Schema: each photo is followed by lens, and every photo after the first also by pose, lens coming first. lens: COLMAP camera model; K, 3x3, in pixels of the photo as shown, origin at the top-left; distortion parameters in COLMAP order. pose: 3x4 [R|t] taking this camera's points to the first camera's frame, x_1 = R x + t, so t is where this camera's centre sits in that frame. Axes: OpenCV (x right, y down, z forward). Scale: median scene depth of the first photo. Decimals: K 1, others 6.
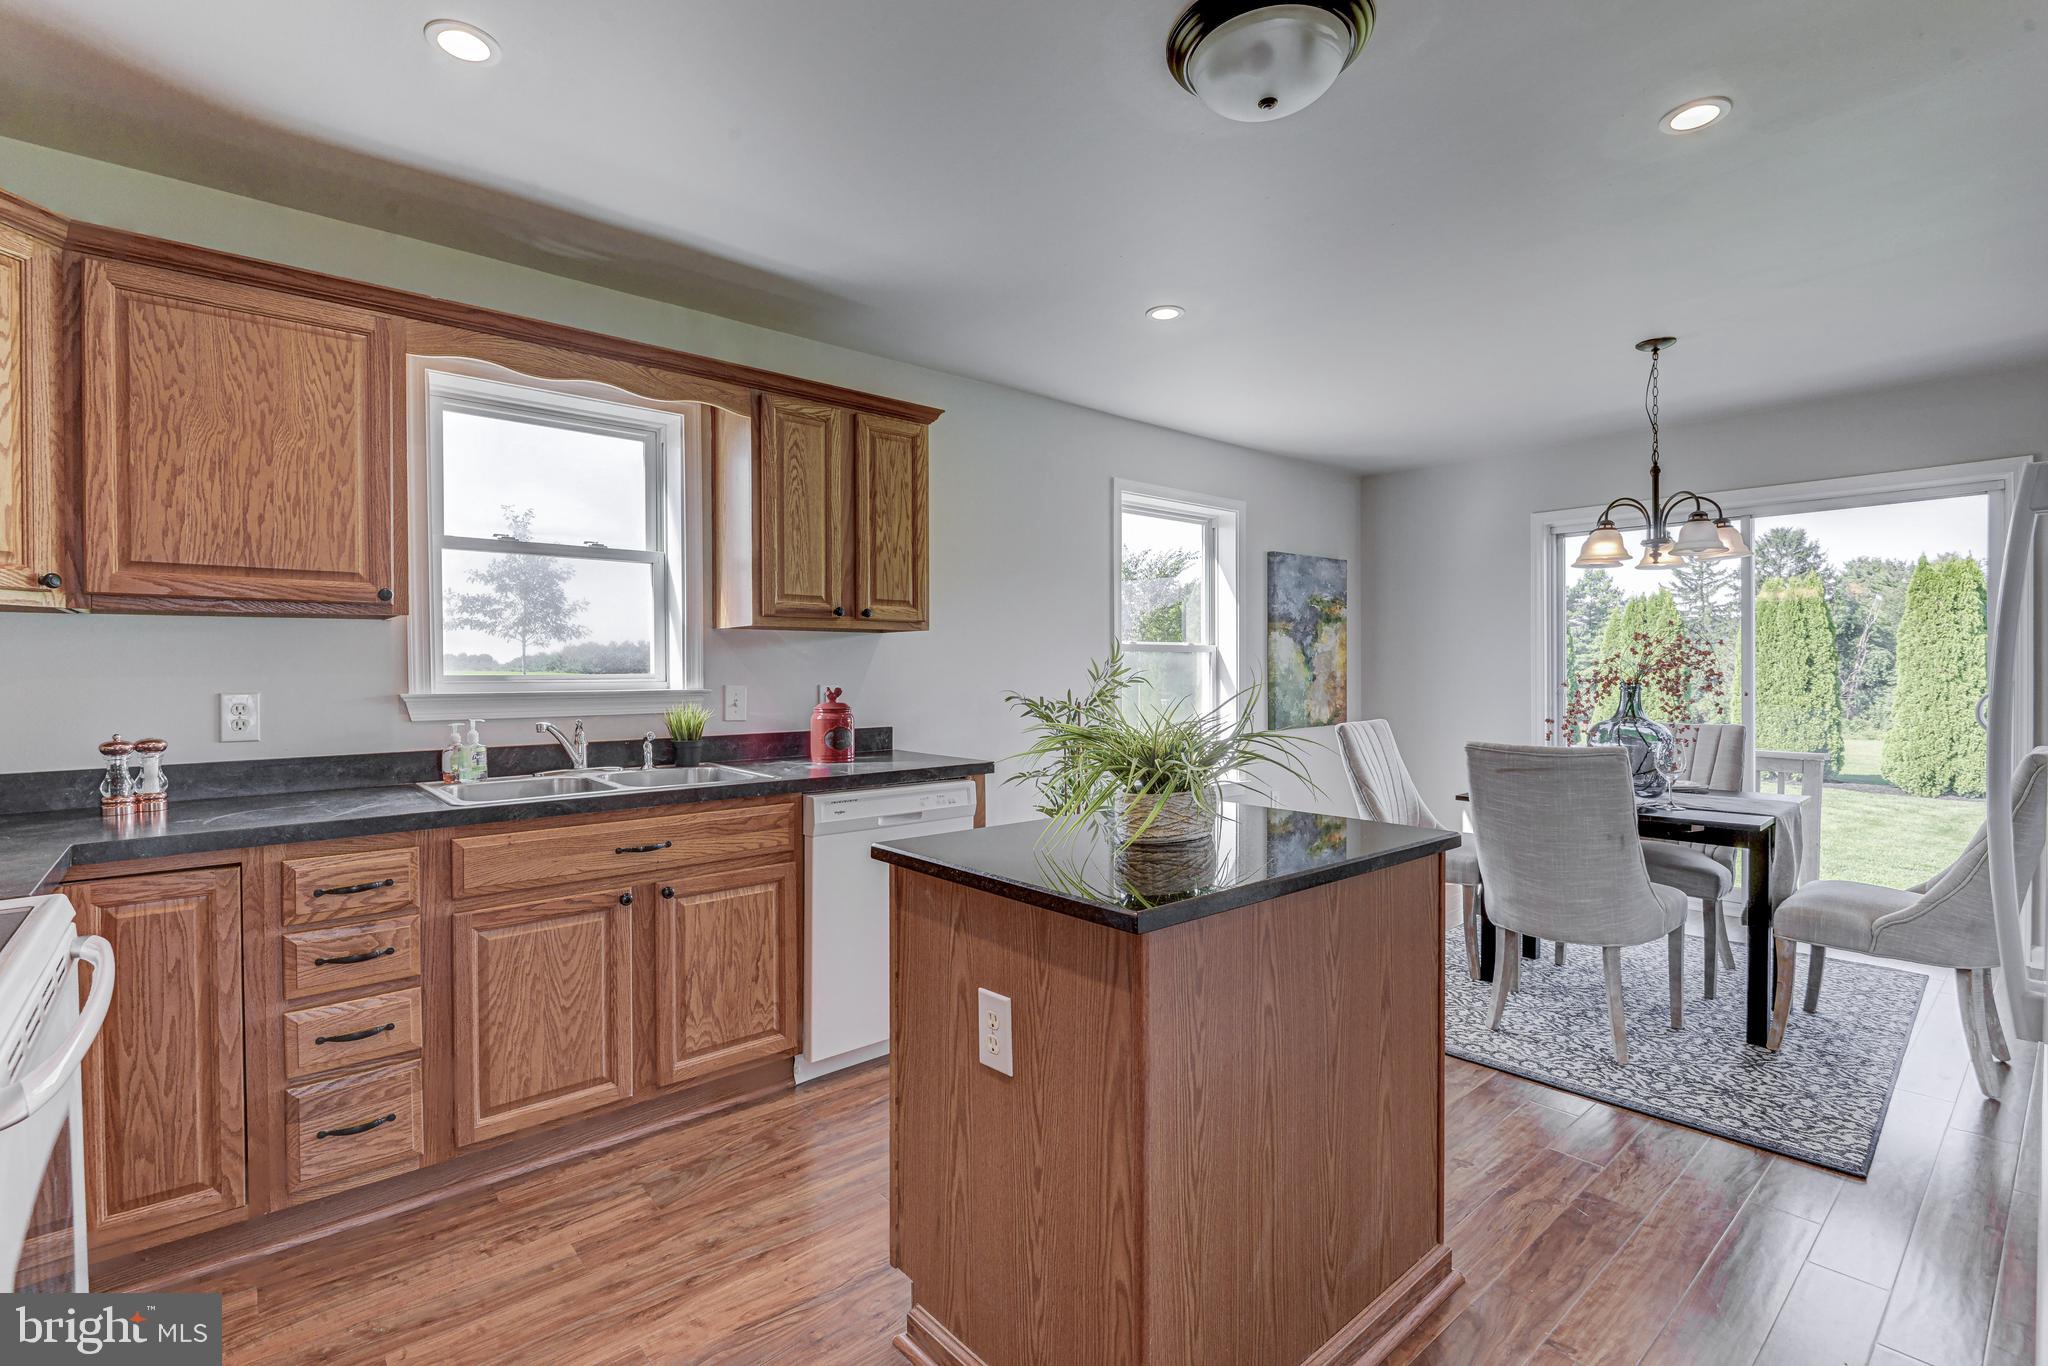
lens RADIAL K [[927.5, 0, 1004.2], [0, 927.5, 678.7], [0, 0, 1]] dist [0.007693, -0.008919]
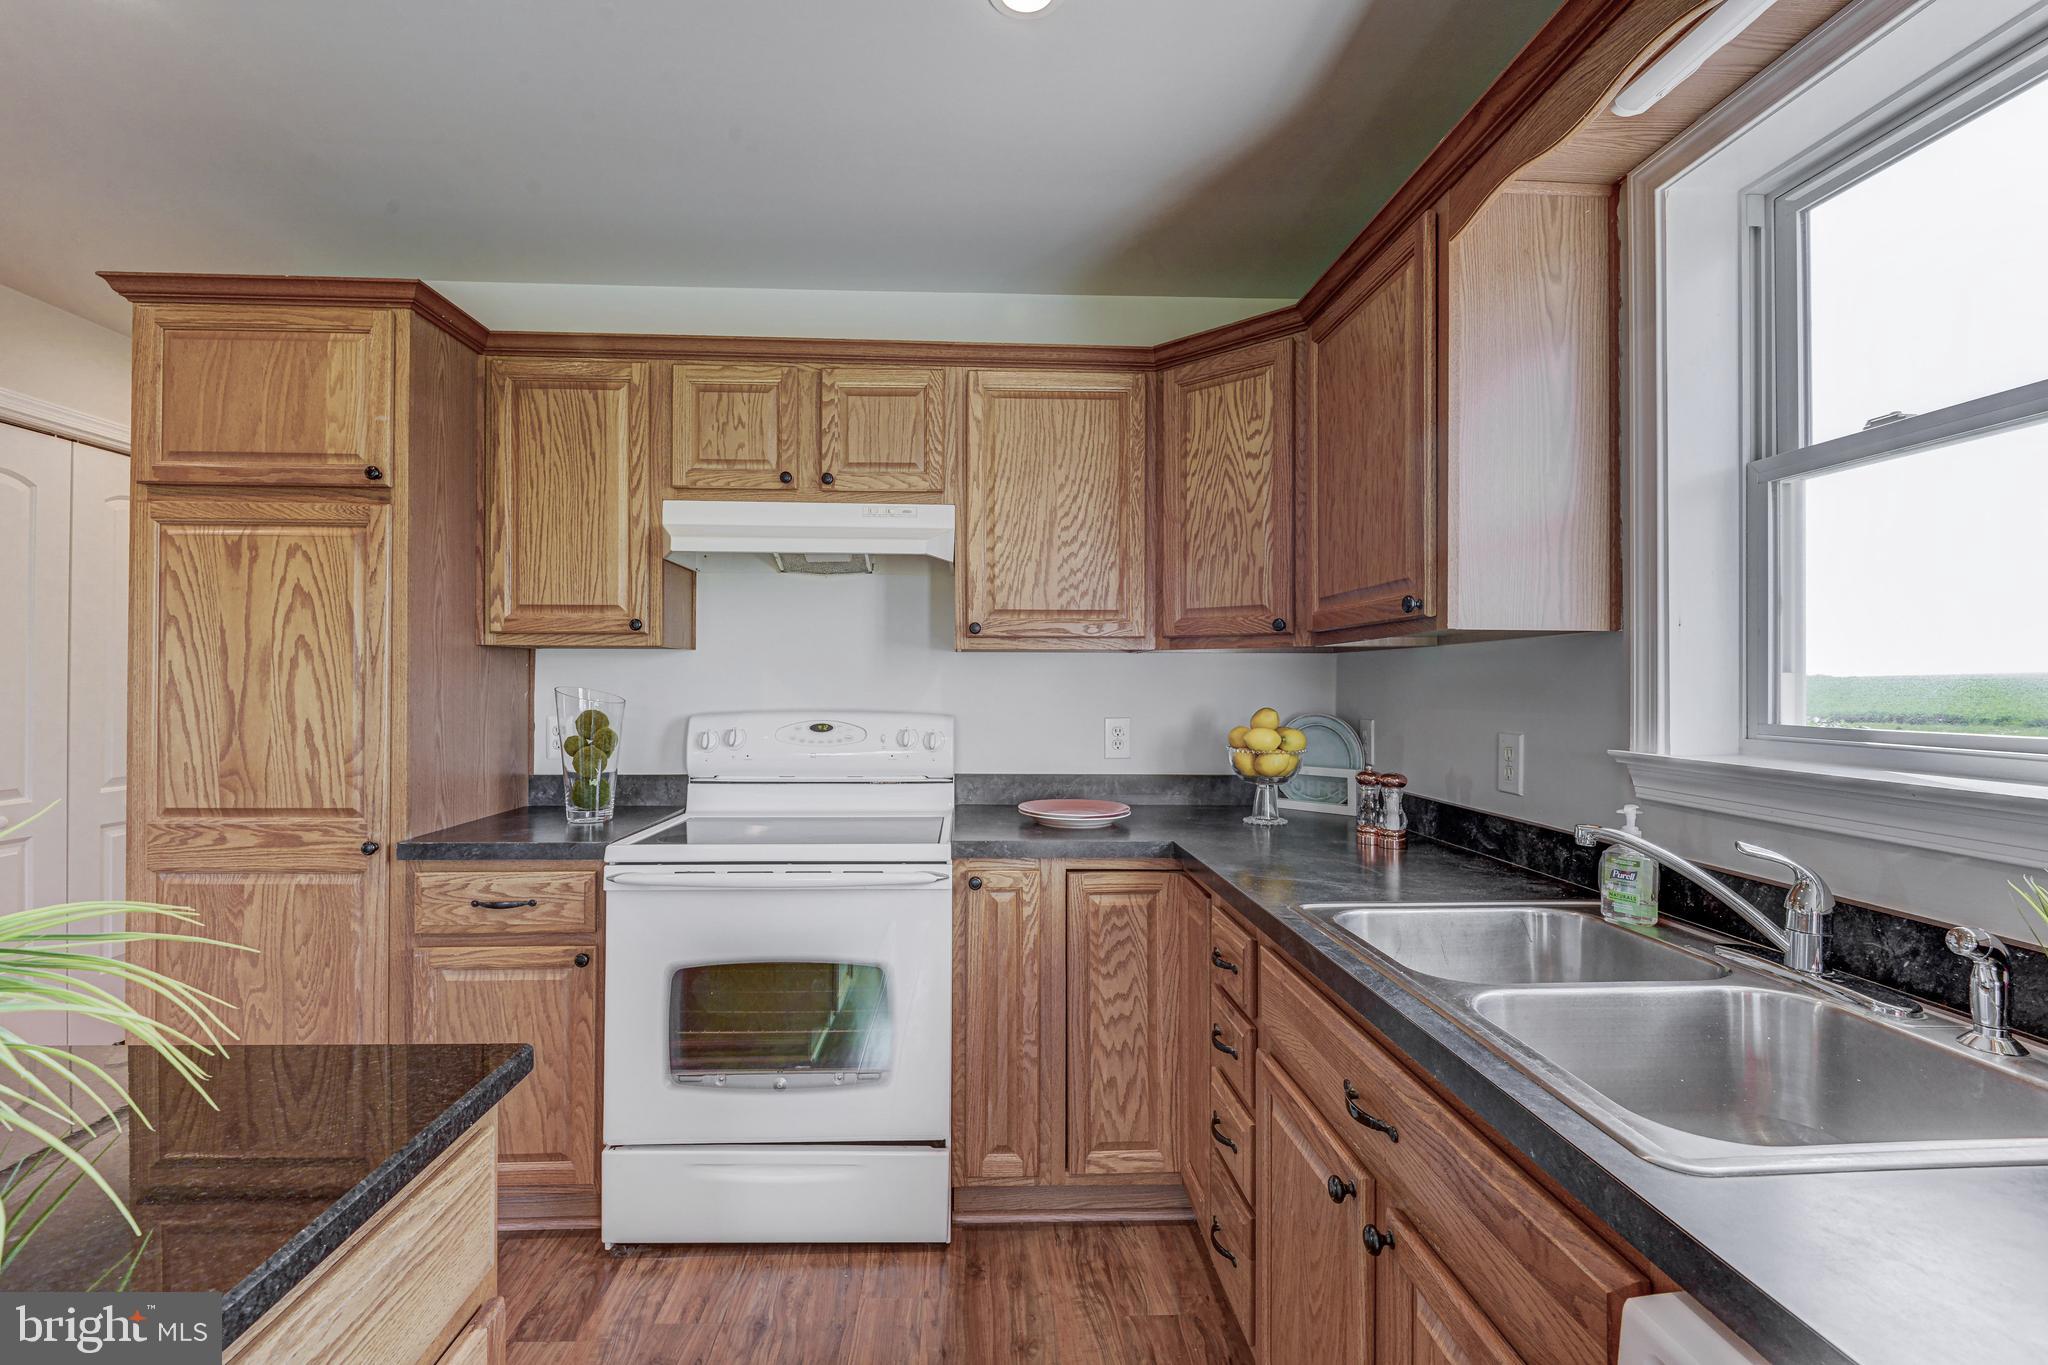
lens RADIAL K [[927.5, 0, 1004.2], [0, 927.5, 678.2], [0, 0, 1]] dist [0.007693, -0.008919]
pose [[-0.616631, -0.002474, -0.787248, 0.072762], [-0.010567, 0.999931, 0.005134, -0.026701], [0.787181, 0.011484, -0.616615, 0.955694]]
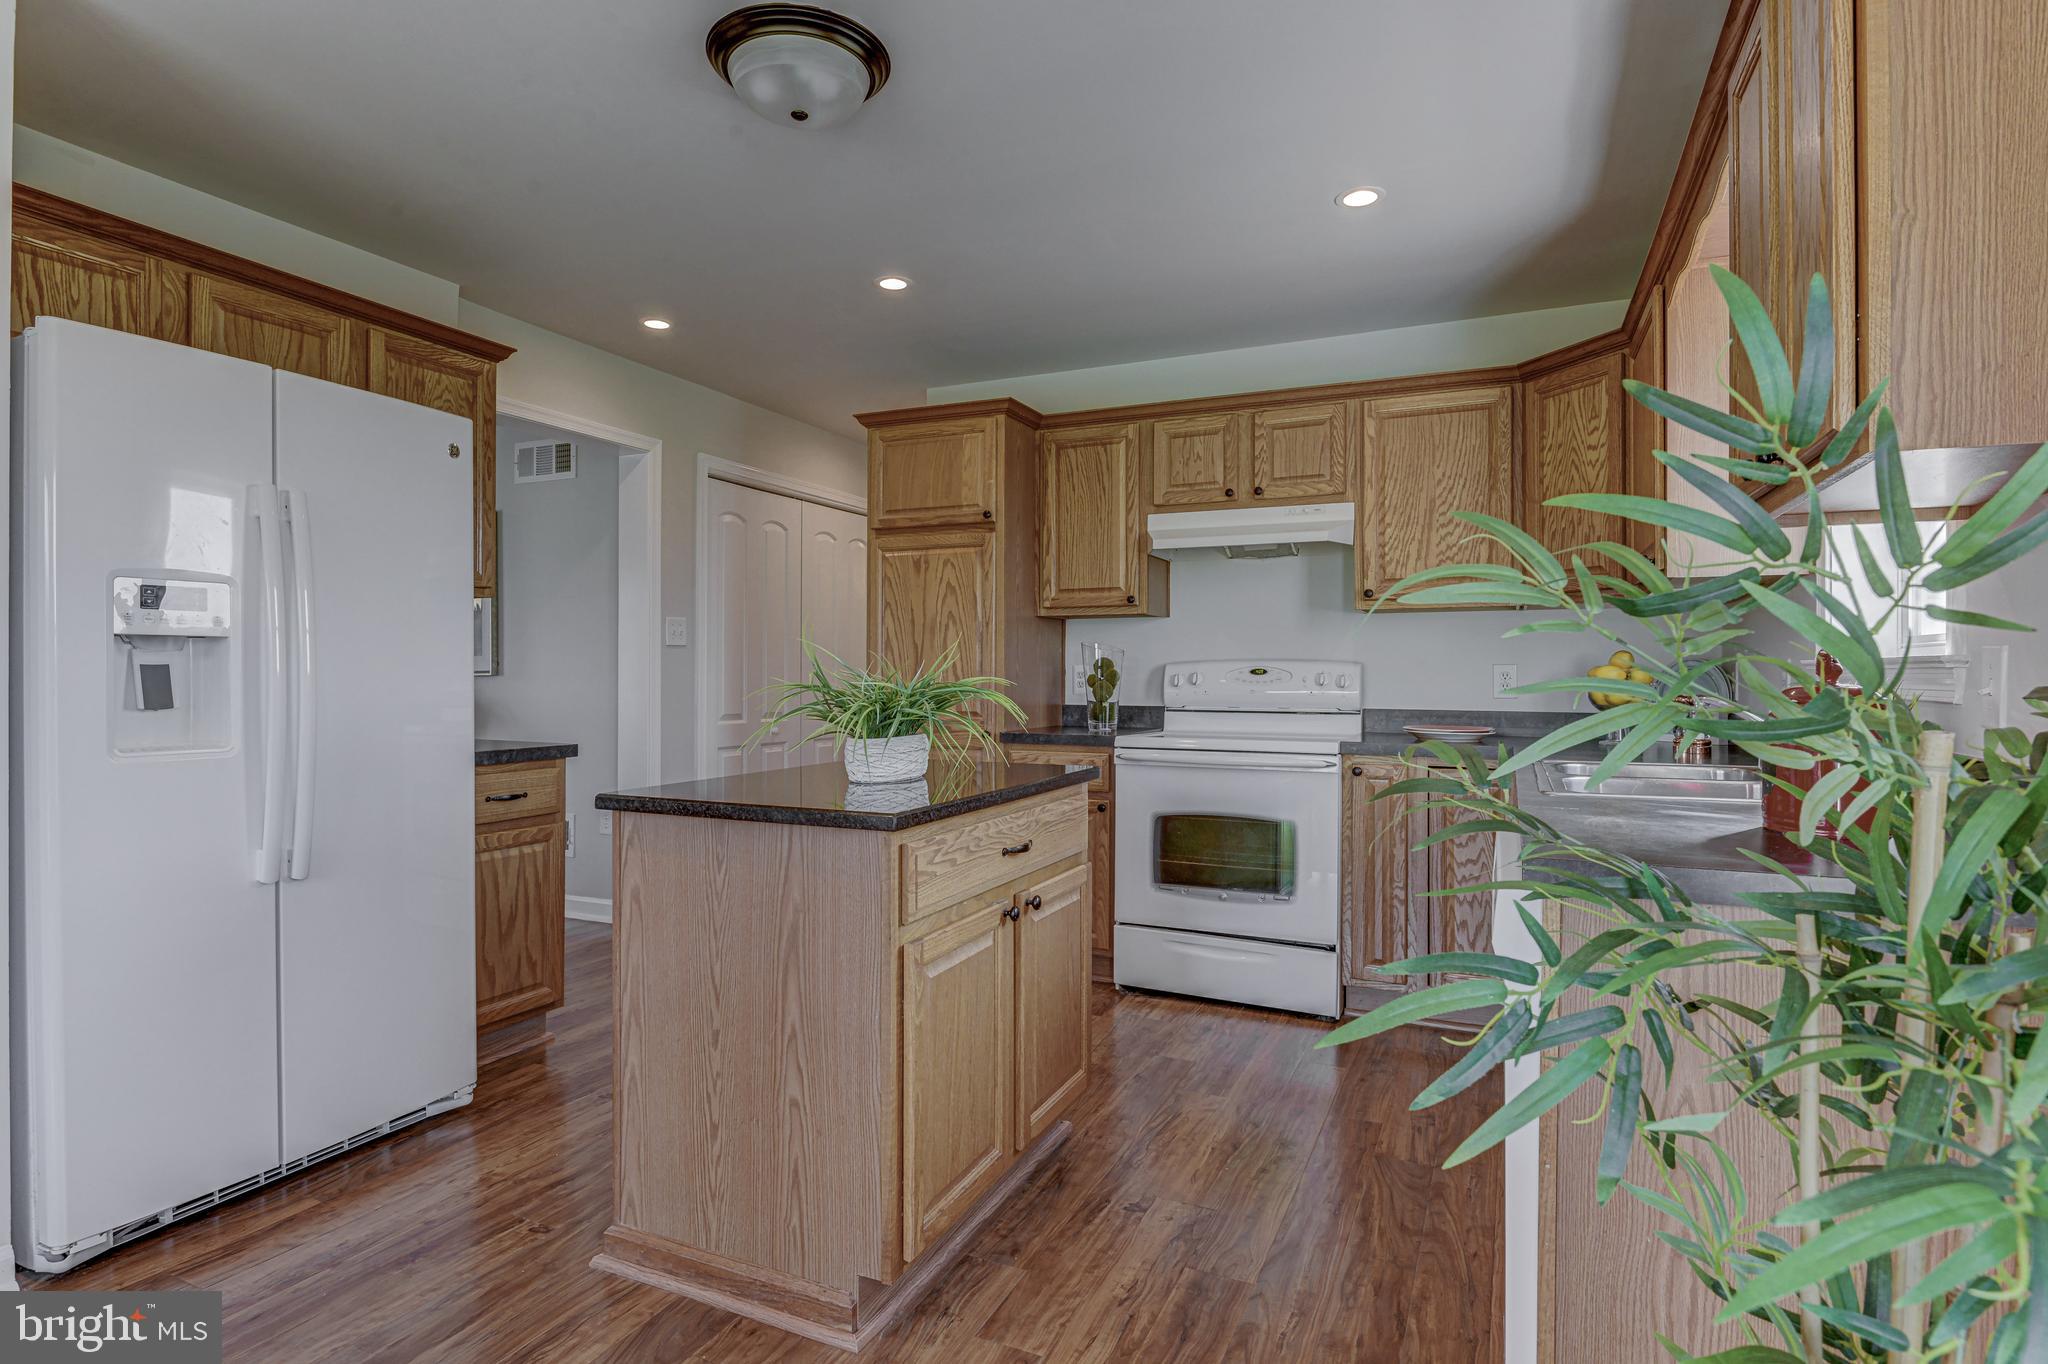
lens RADIAL K [[1064.0, 0, 1003.8], [0, 1064.0, 676.8], [0, 0, 1]] dist [-0.001848, -0.001446]
pose [[-0.911786, 0.002014, -0.410661, 0.366700], [-0.003606, 0.999910, 0.012911, 0.019418], [0.410650, 0.013253, -0.911697, 1.419953]]
